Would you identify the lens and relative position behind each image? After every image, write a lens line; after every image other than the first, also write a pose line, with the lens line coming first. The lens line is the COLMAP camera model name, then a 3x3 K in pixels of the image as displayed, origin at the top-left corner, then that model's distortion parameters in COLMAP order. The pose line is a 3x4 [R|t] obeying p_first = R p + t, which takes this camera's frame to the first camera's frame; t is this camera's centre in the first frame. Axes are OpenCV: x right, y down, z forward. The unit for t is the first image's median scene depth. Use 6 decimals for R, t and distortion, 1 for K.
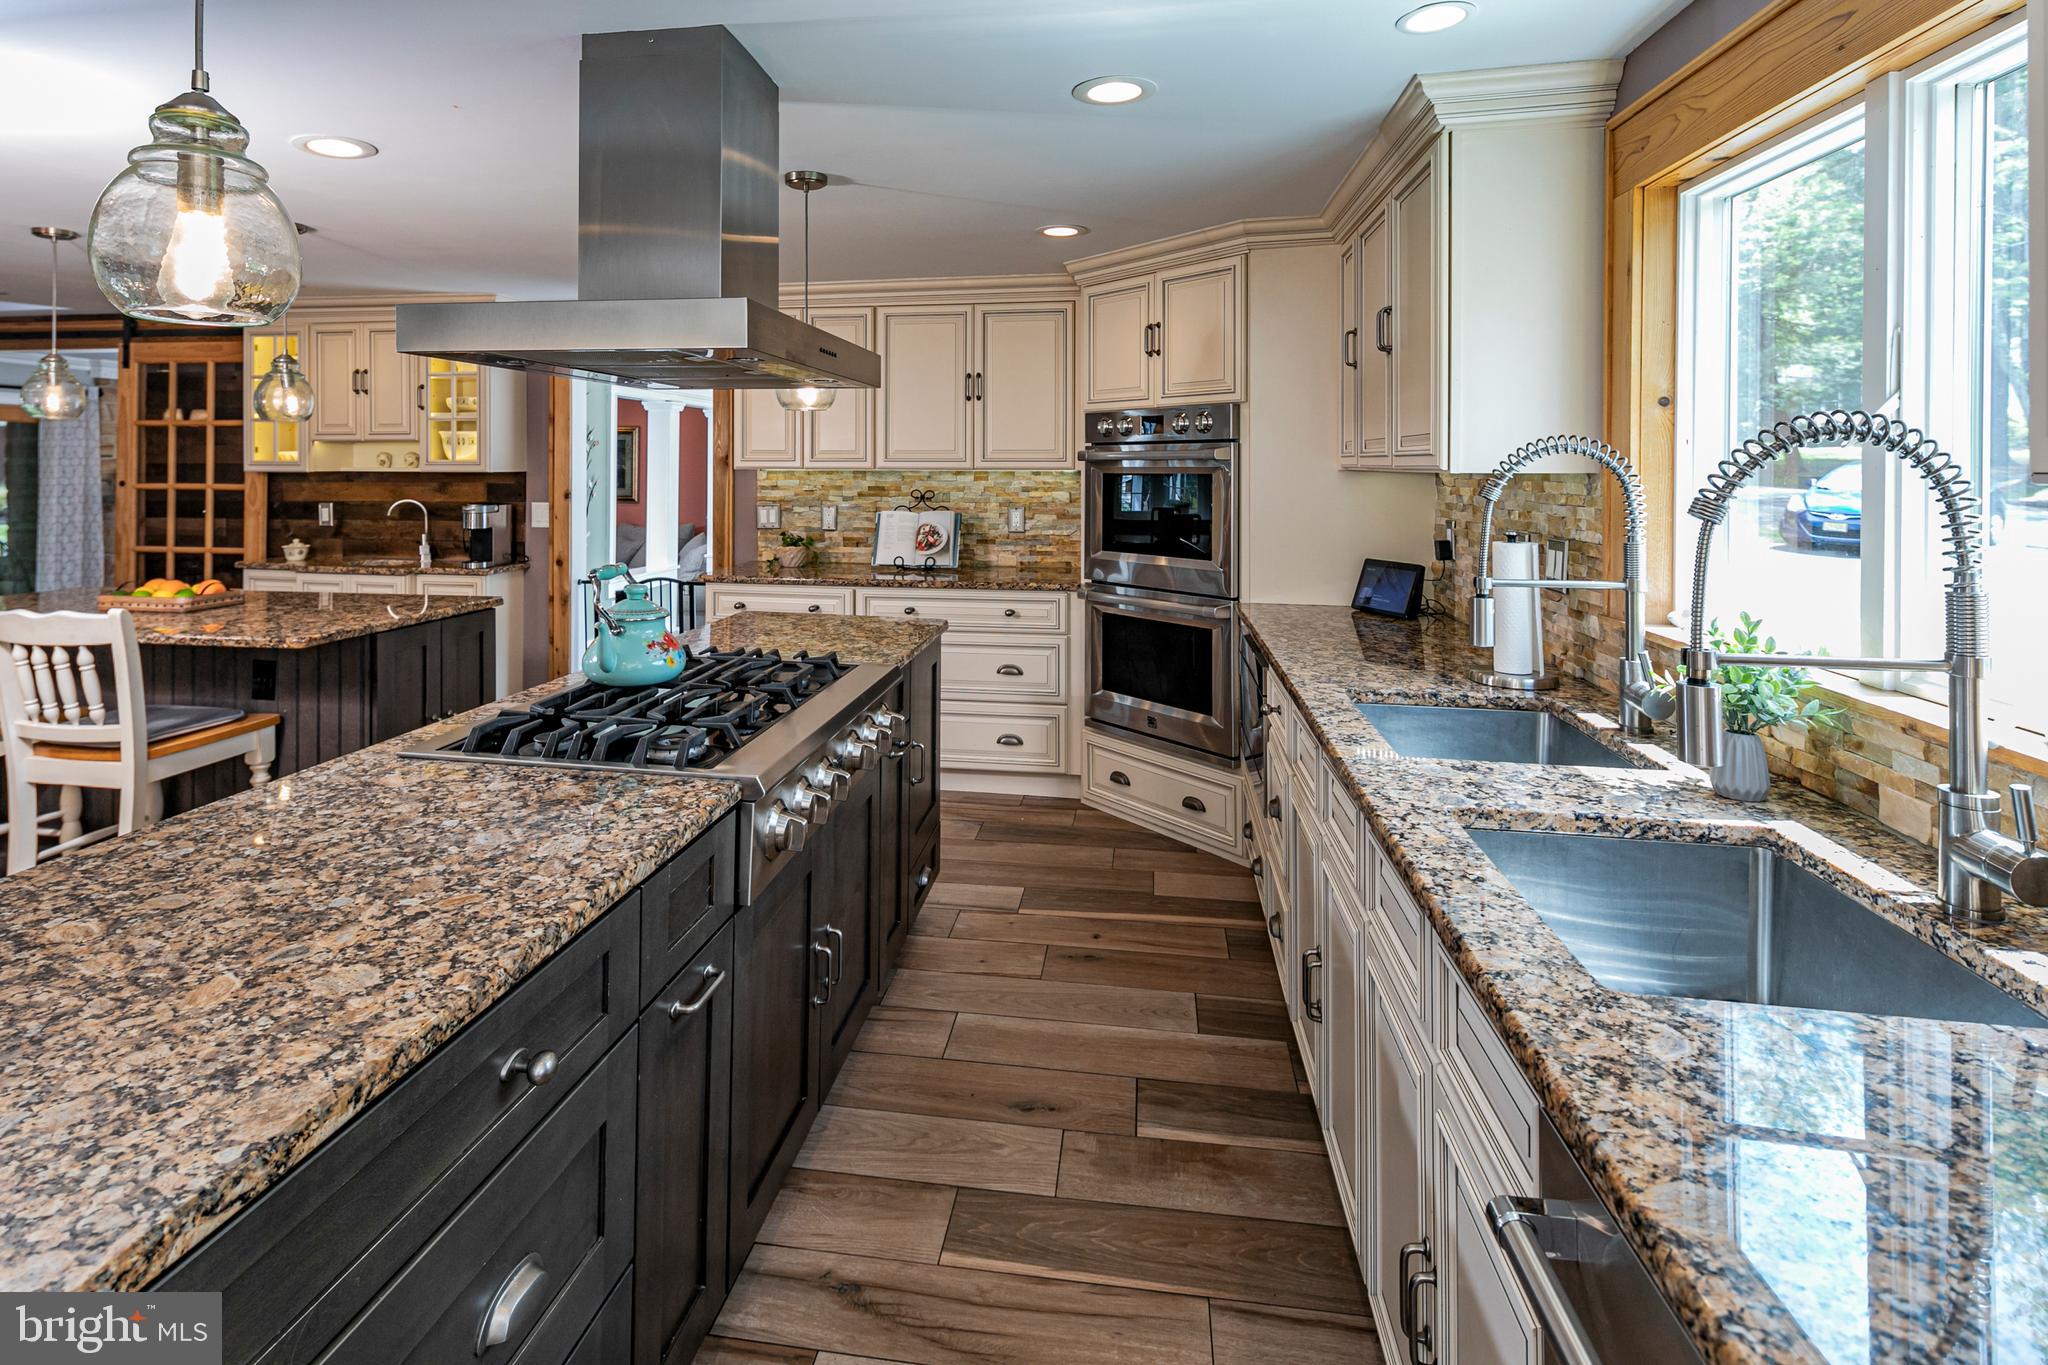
lens RADIAL K [[1054.2, 0, 954.8], [0, 1054.2, 462.6], [0, 0, 1]] dist [0.004590, 0.000100]
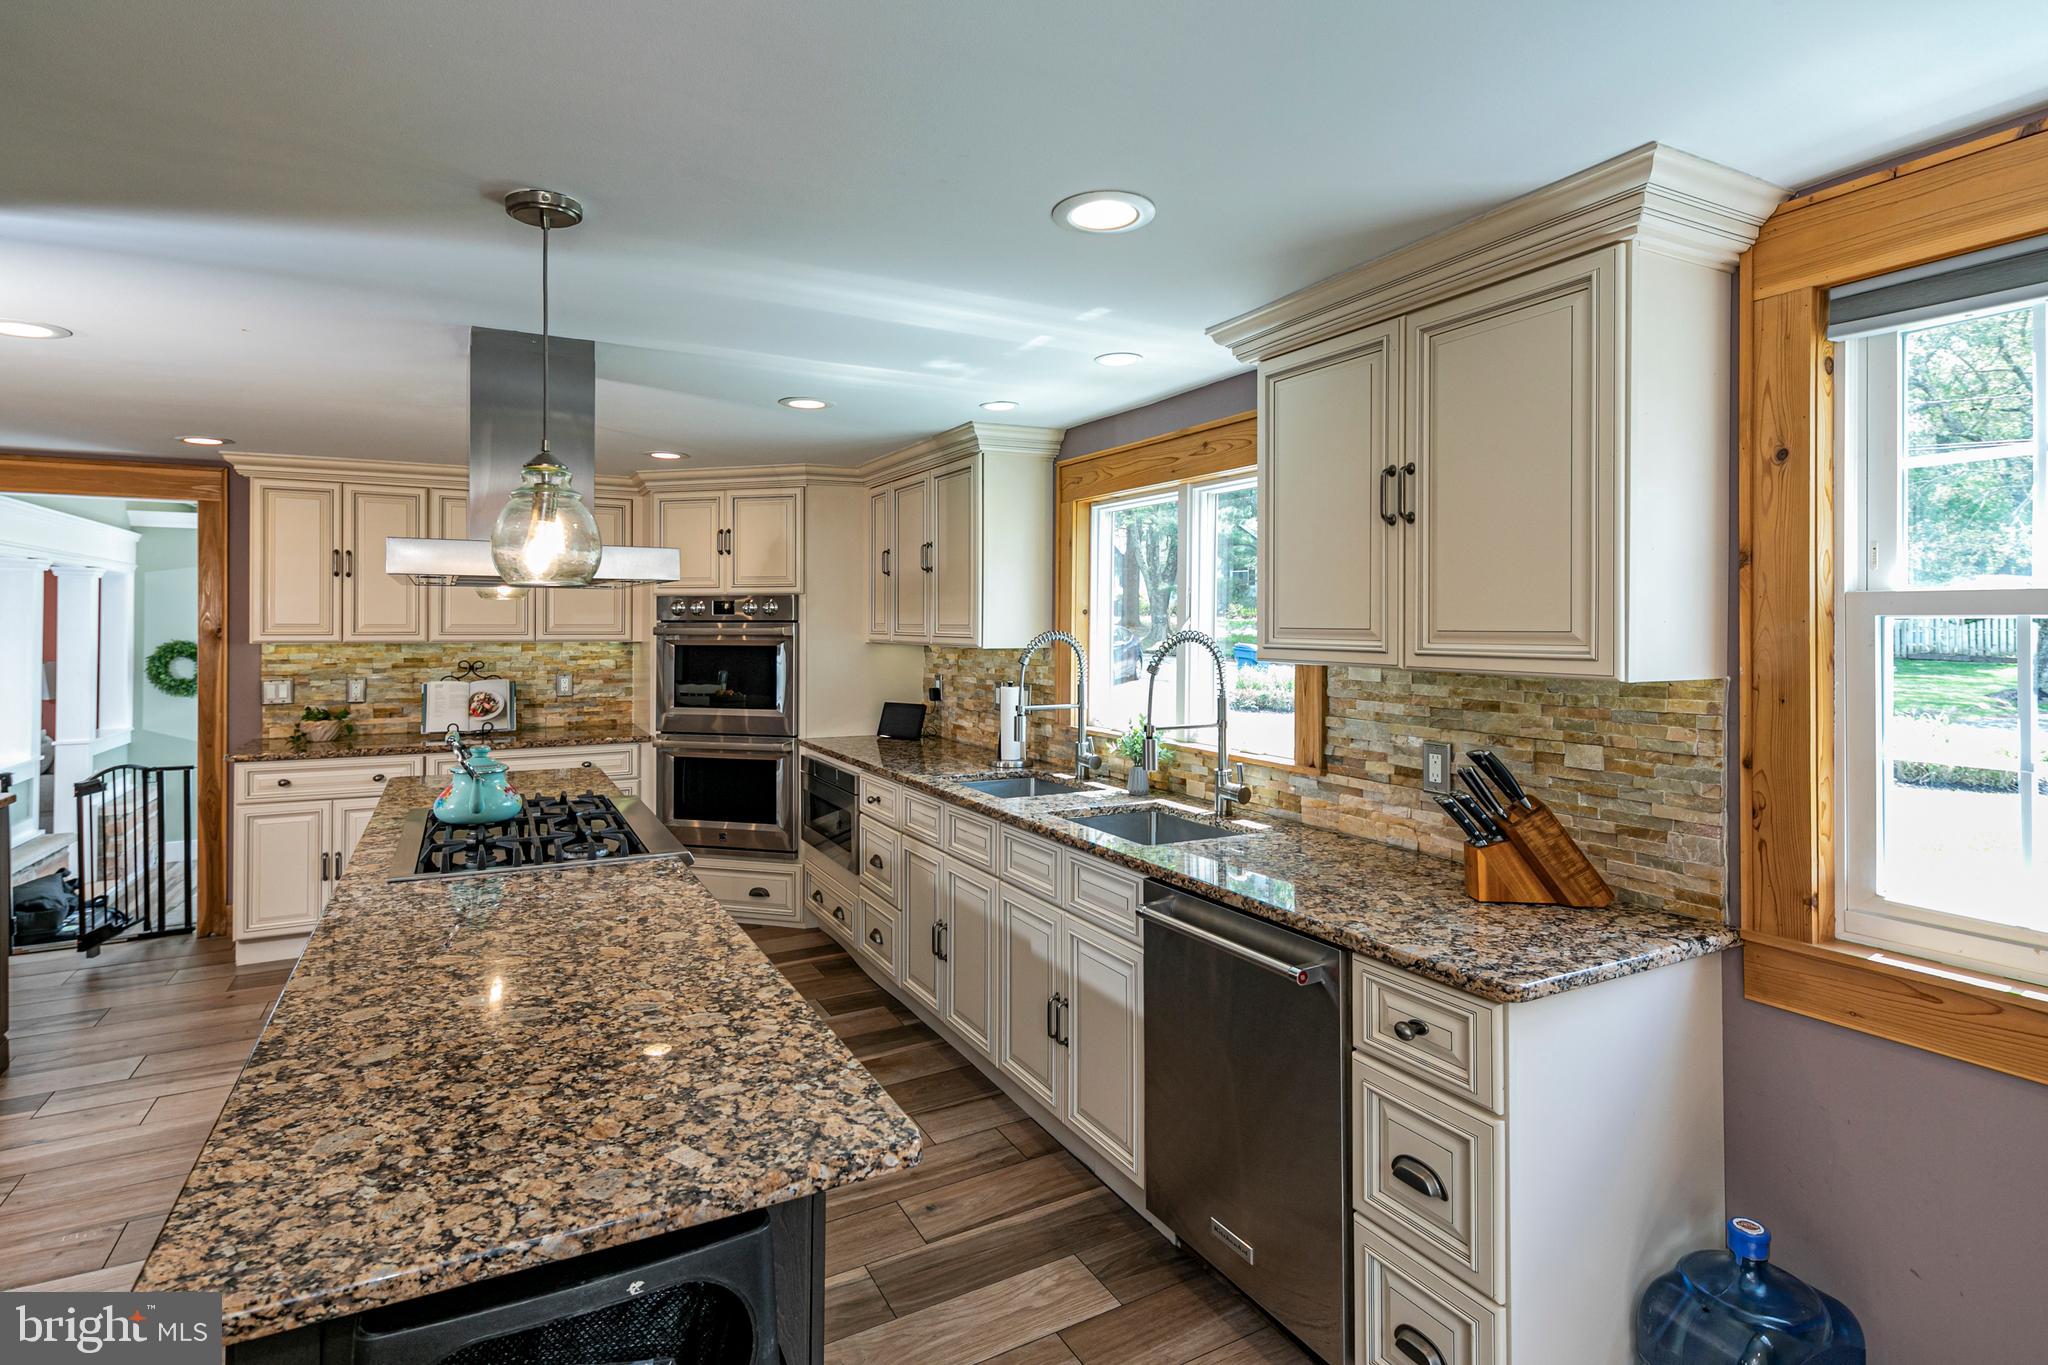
lens RADIAL K [[999.7, 0, 1027.7], [0, 999.7, 629.6], [0, 0, 1]] dist [0.003226, 0.000316]
pose [[0.779593, -0.002714, 0.626280, -0.307829], [-0.002901, 0.999964, 0.007946, -0.021019], [-0.626279, -0.008011, 0.779557, -0.203474]]
